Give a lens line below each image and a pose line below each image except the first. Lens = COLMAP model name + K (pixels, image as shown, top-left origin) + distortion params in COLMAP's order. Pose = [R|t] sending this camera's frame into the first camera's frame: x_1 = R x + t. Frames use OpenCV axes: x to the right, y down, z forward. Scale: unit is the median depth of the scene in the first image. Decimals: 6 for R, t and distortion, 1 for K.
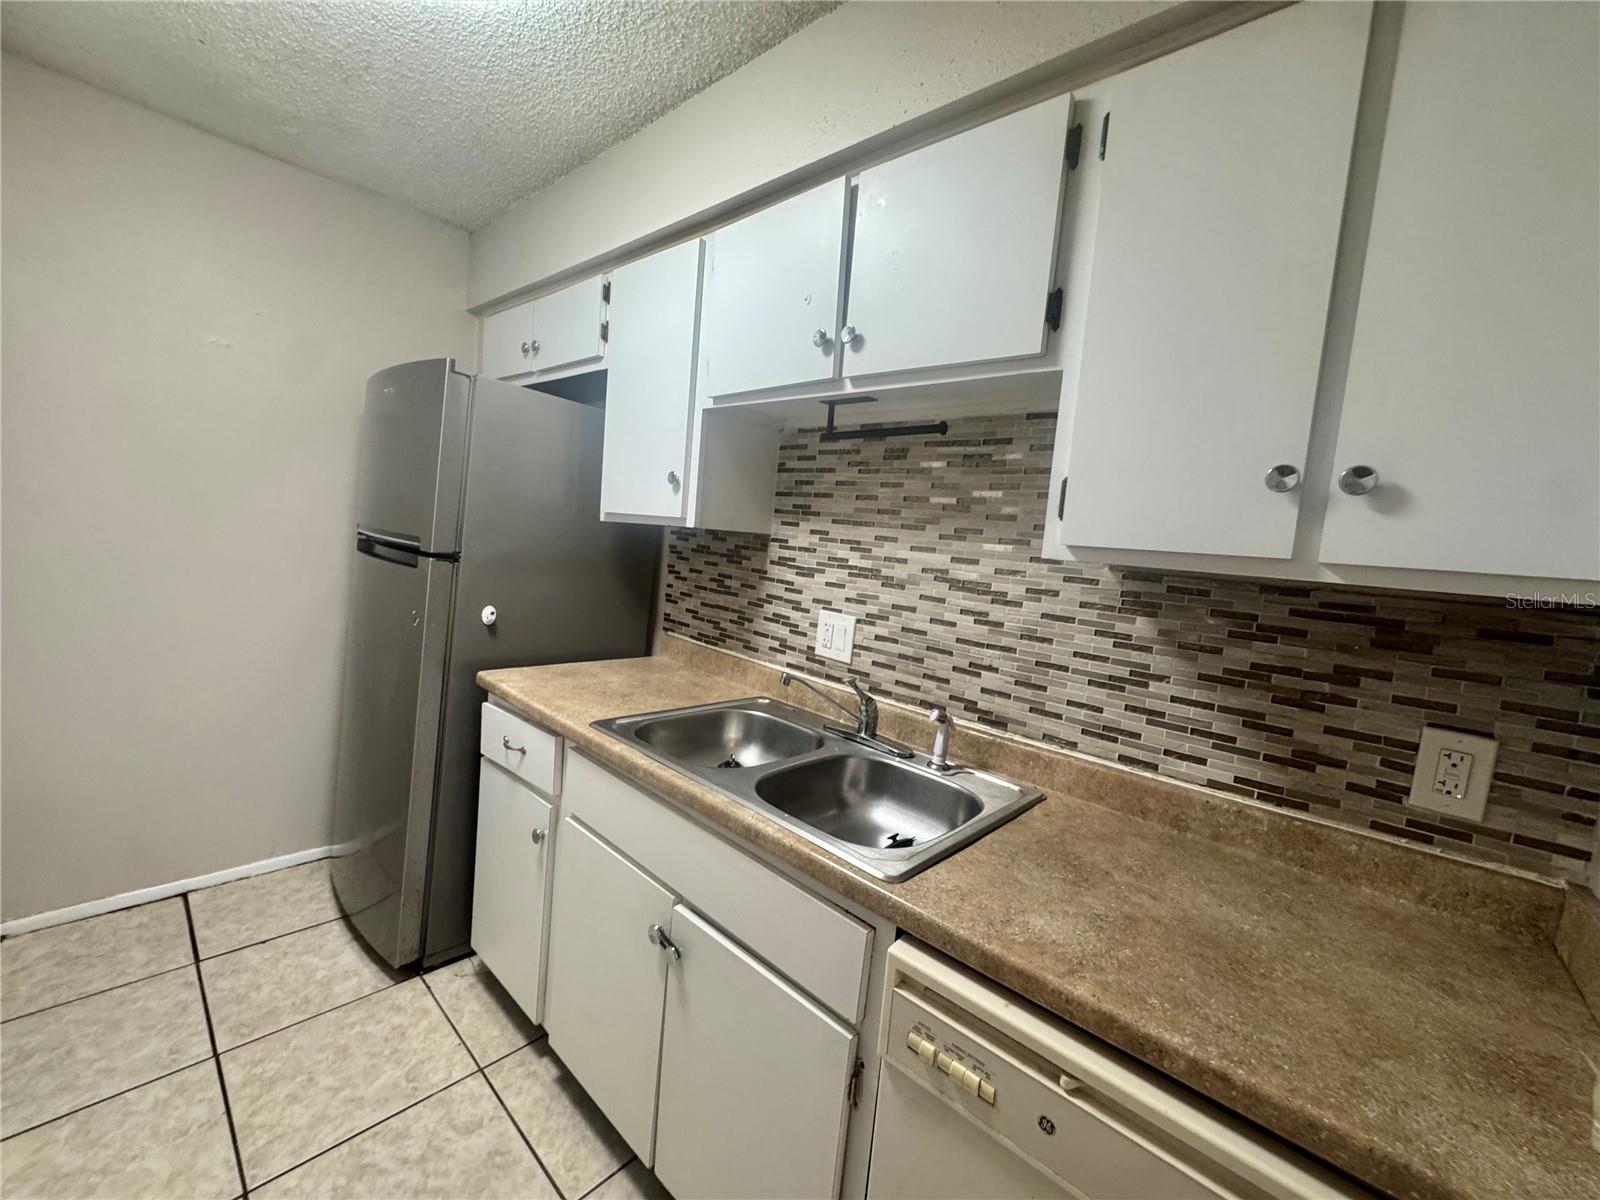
lens RADIAL K [[641.3, 0, 803.7], [0, 641.3, 596.5], [0, 0, 1]] dist [-0.005880, 0.001306]
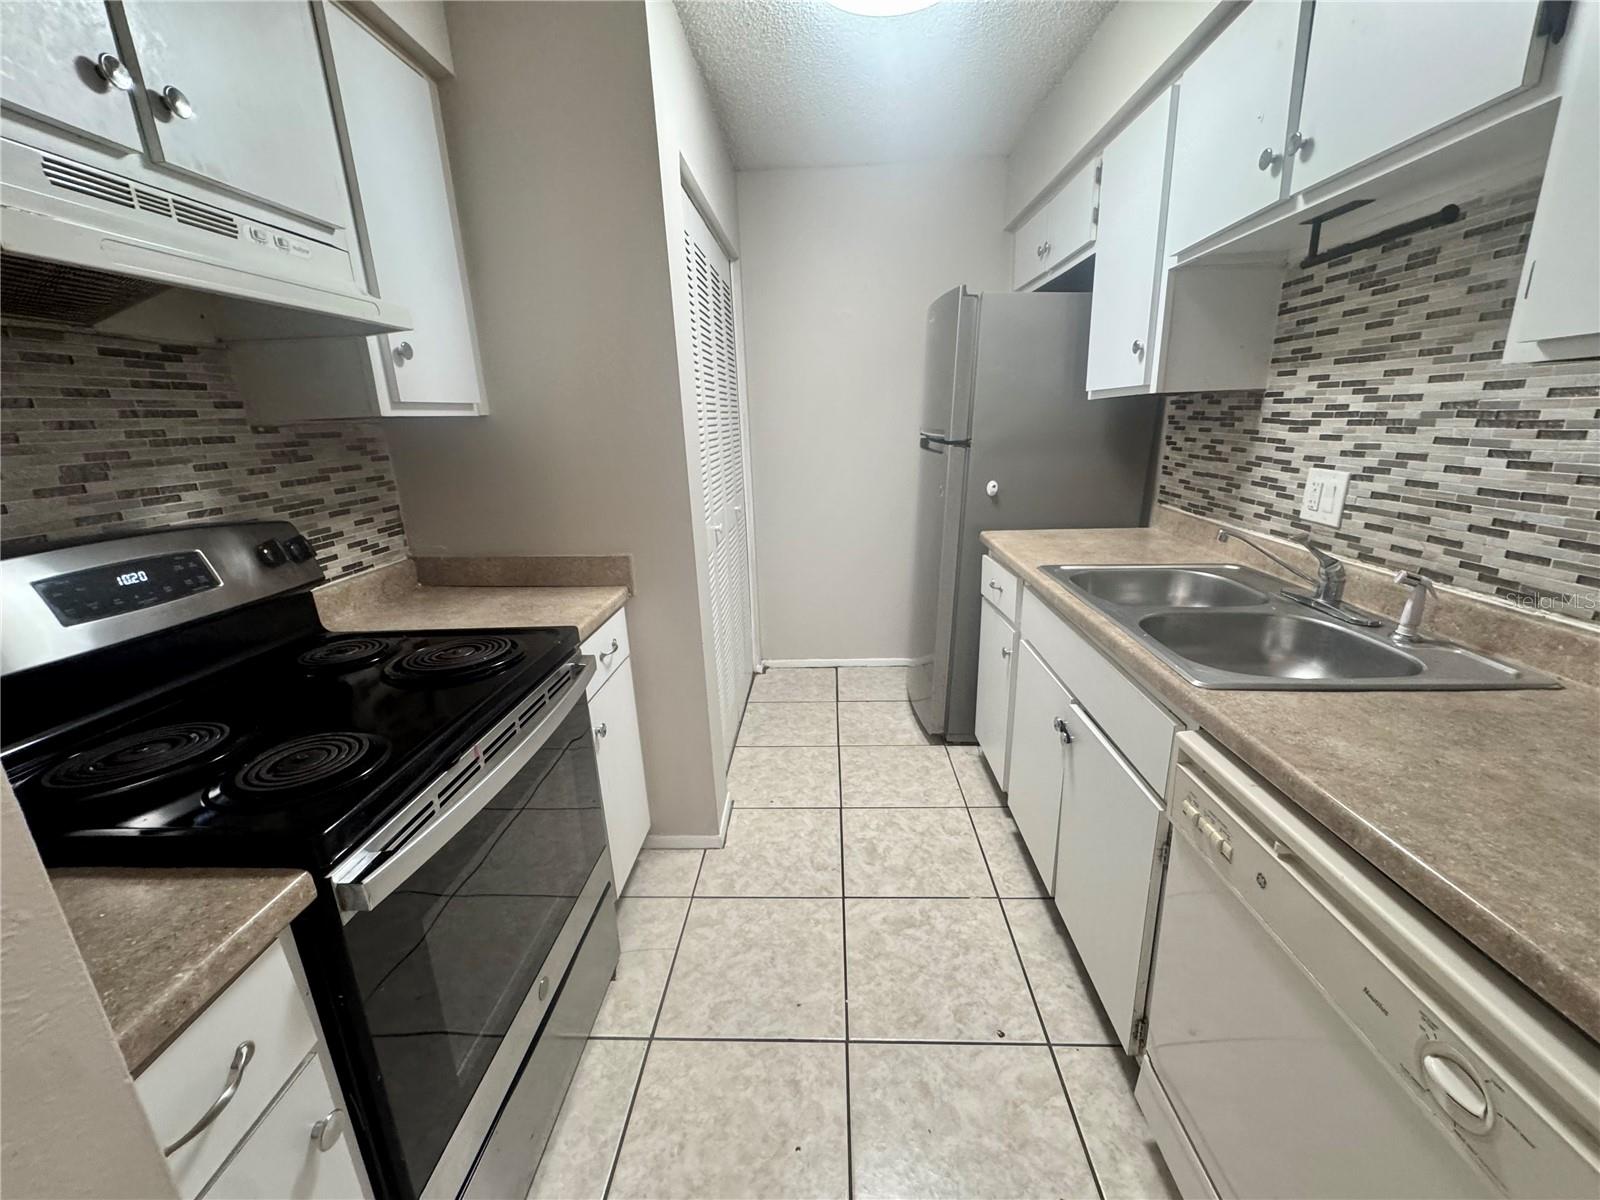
lens RADIAL K [[641.3, 0, 799.2], [0, 641.3, 596.4], [0, 0, 1]] dist [-0.005880, 0.001306]
pose [[0.635632, 0.094252, -0.766217, 0.305981], [0.022048, 0.989898, 0.140057, 0.064795], [0.771677, -0.105918, 0.627133, -0.136115]]
